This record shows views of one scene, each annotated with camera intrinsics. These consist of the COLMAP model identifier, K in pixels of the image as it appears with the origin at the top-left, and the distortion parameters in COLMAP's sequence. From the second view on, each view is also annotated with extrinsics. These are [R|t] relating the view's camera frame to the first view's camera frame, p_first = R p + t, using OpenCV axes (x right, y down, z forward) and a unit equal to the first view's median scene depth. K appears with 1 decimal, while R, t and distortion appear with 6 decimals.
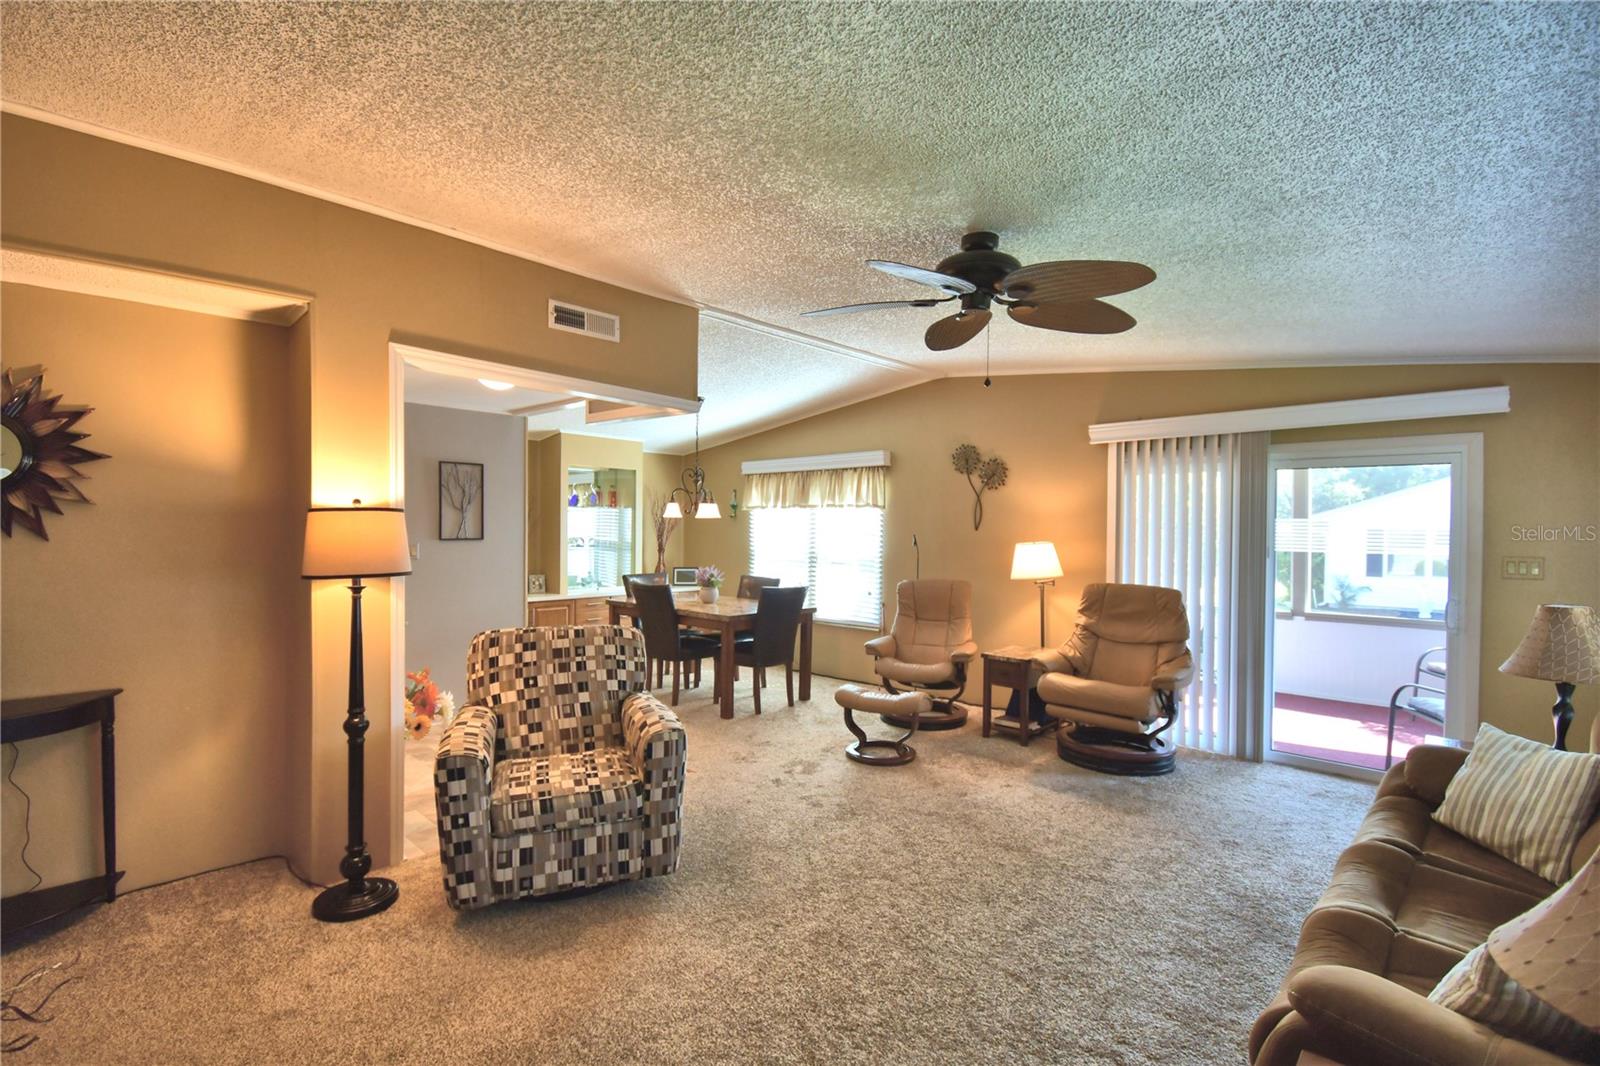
lens RADIAL K [[716.9, 0, 800.0], [0, 716.9, 533.0], [0, 0, 1]] dist [0.020860, -0.022296]
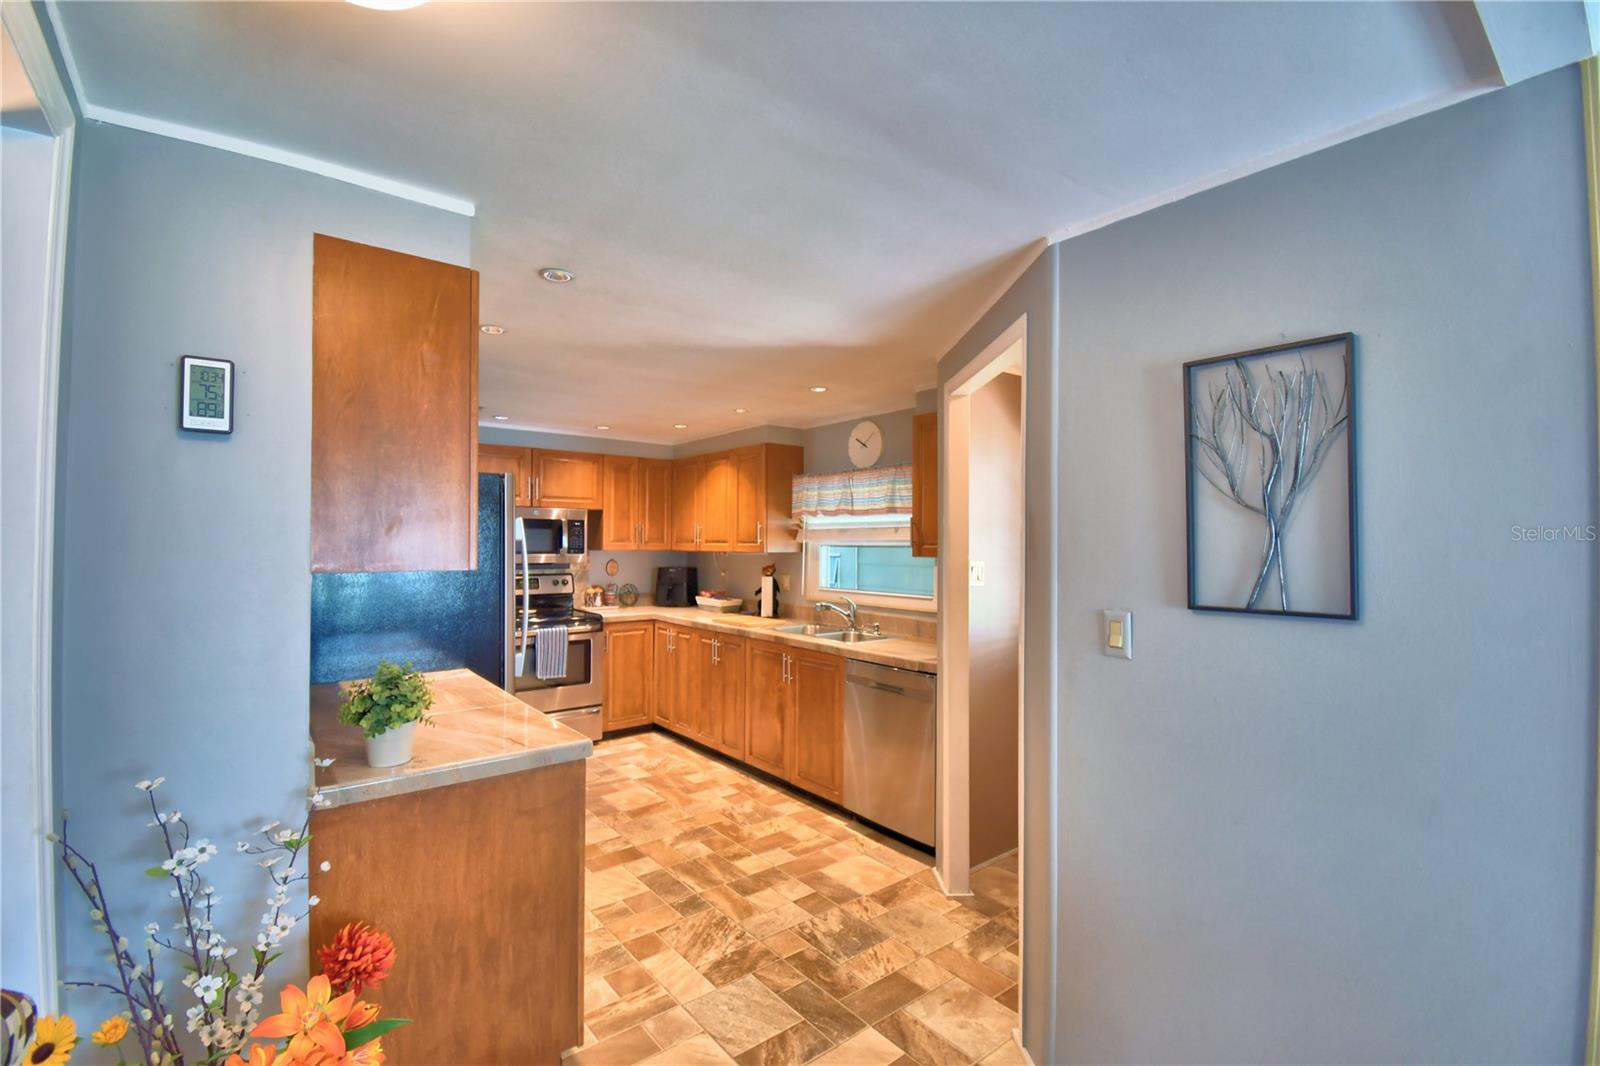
lens RADIAL K [[701.3, 0, 793.5], [0, 701.3, 537.9], [0, 0, 1]] dist [0.021851, -0.020148]
pose [[-0.152548, -0.016593, -0.988157, -0.190255], [-0.016059, 0.999769, -0.014308, -0.017182], [0.988166, 0.013686, -0.152779, 1.021926]]
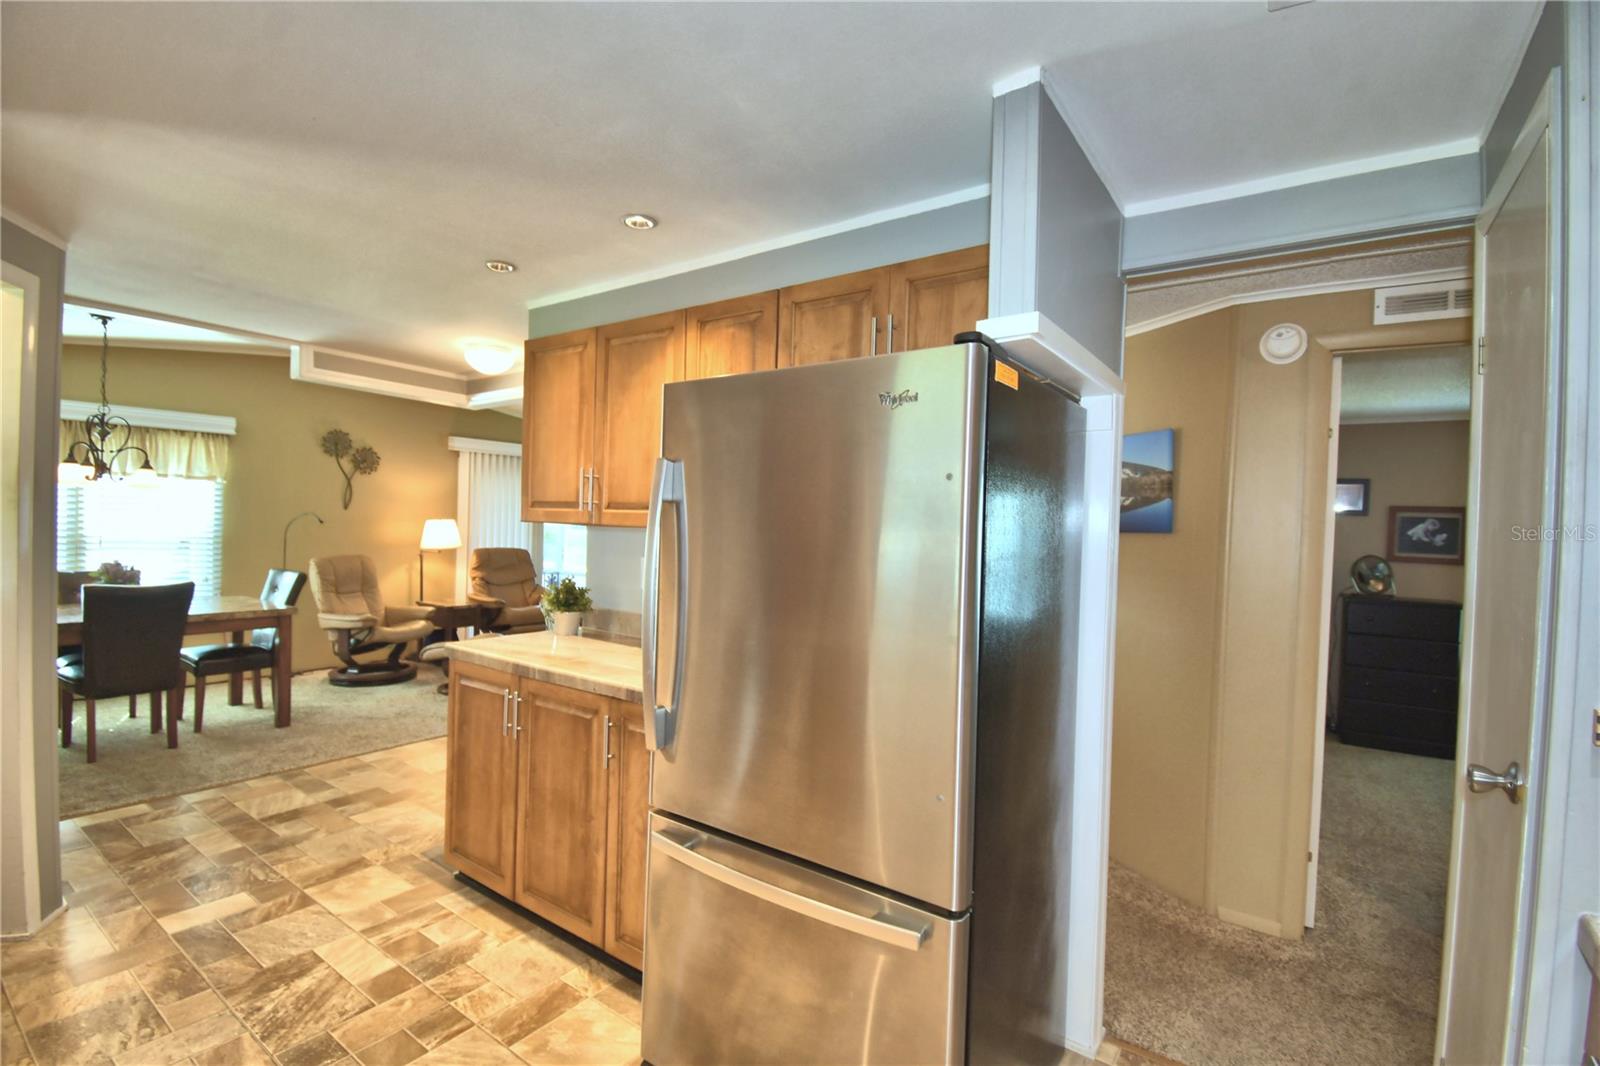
lens RADIAL K [[726.7, 0, 784.5], [0, 726.7, 534.5], [0, 0, 1]] dist [0.022735, -0.027170]
pose [[-0.111883, -0.029010, 0.993298, -1.265362], [-0.020706, 0.999425, 0.026856, -0.012710], [-0.993506, -0.017562, -0.112419, 0.611844]]
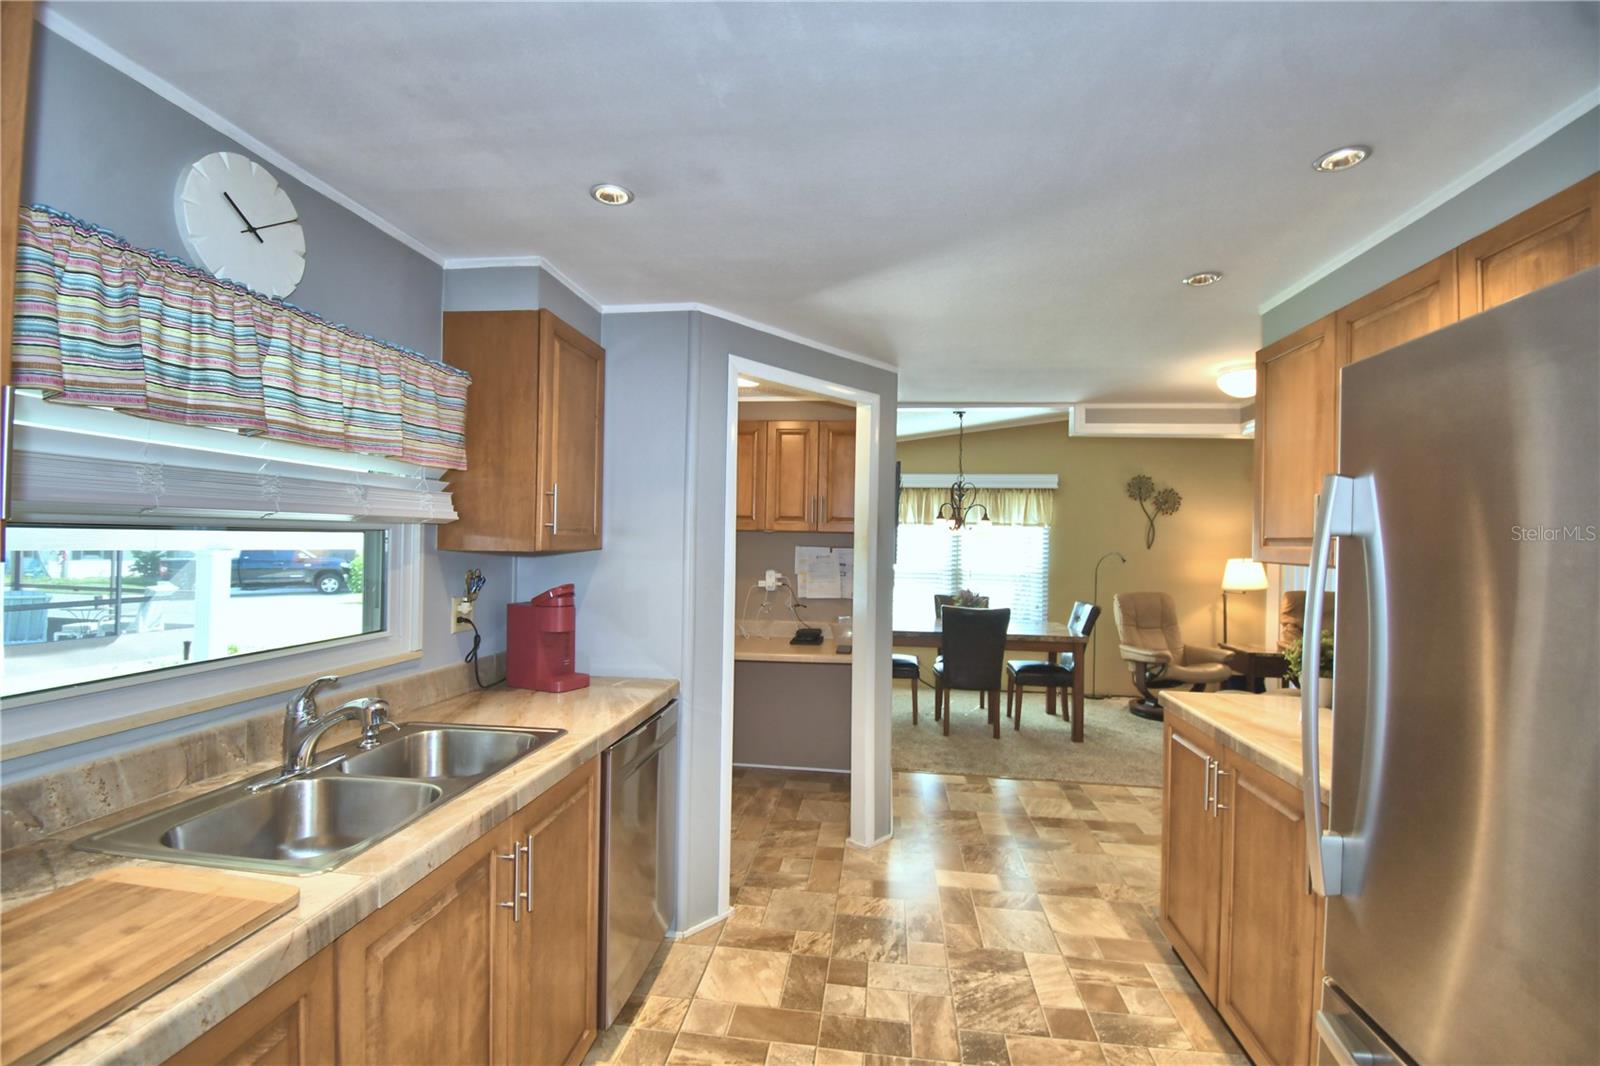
lens RADIAL K [[698.3, 0, 799.6], [0, 698.3, 537.2], [0, 0, 1]] dist [0.018248, -0.022788]
pose [[0.815190, 0.009059, 0.579123, -1.181242], [-0.005737, 0.999955, -0.007566, -0.015207], [-0.579165, 0.002846, 0.815205, 0.534317]]
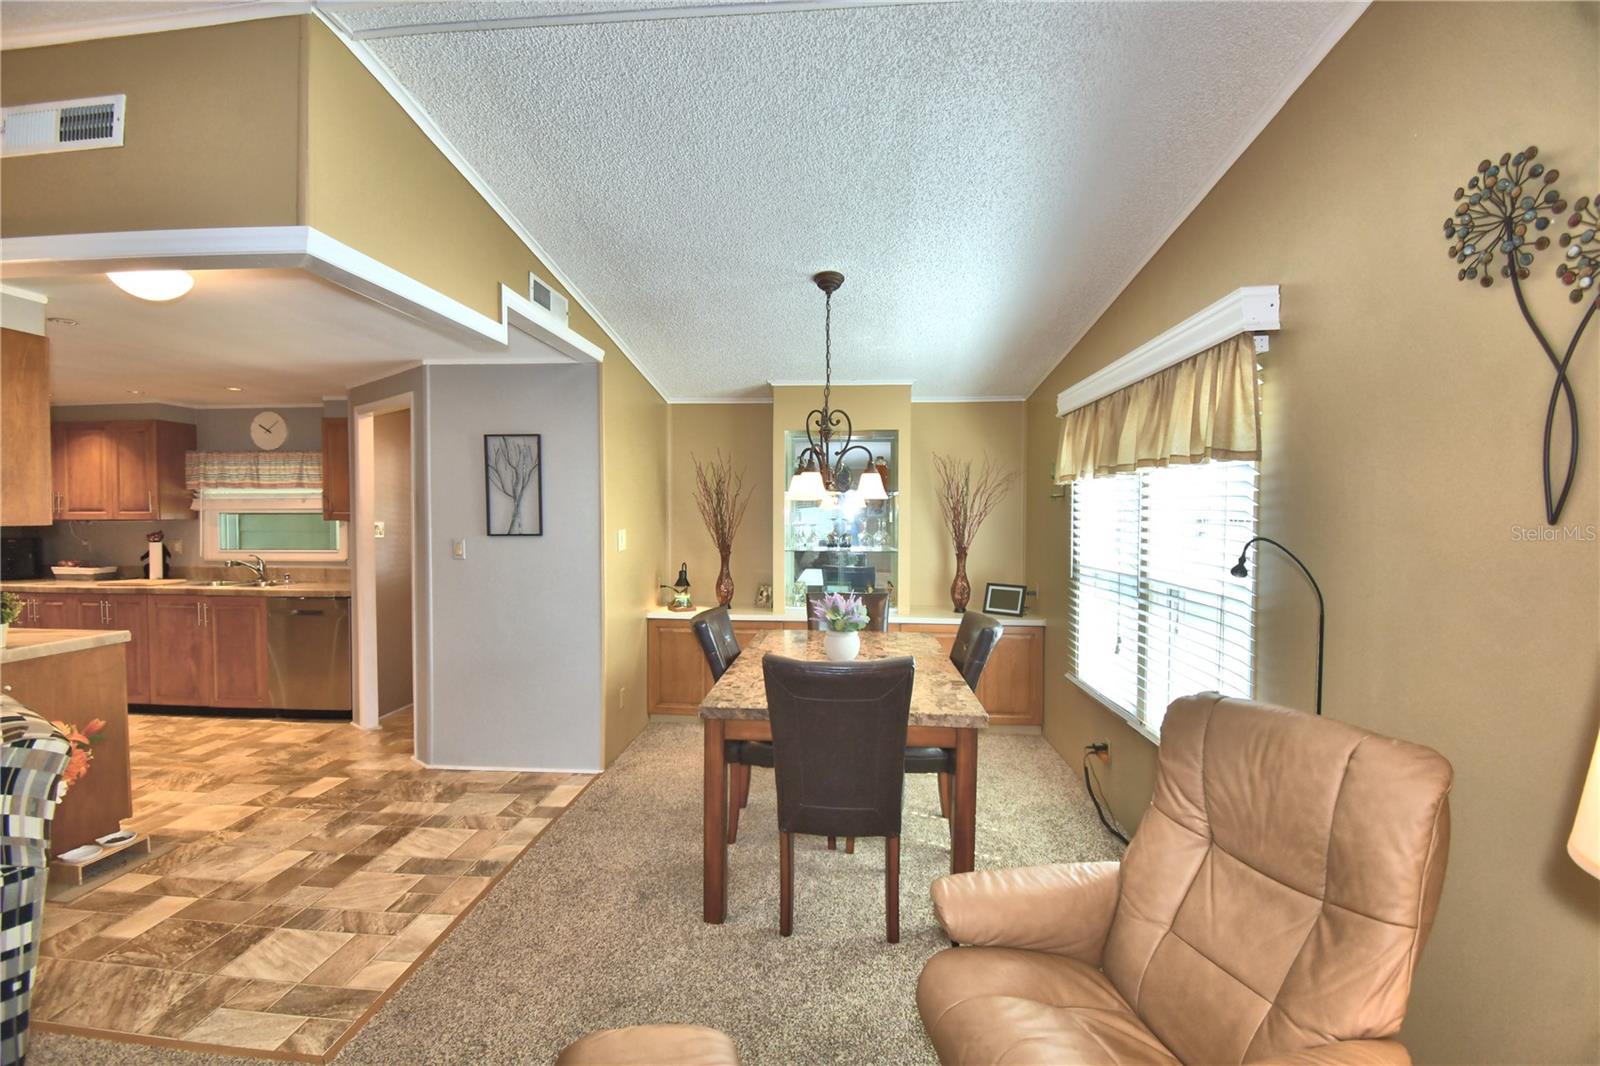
lens RADIAL K [[705.3, 0, 793.2], [0, 705.3, 536.3], [0, 0, 1]] dist [0.021695, -0.026611]
pose [[0.618672, 0.015315, -0.785500, 0.361557], [-0.002391, 0.999842, 0.017611, -0.004564], [0.785646, -0.009017, 0.618610, 0.919398]]
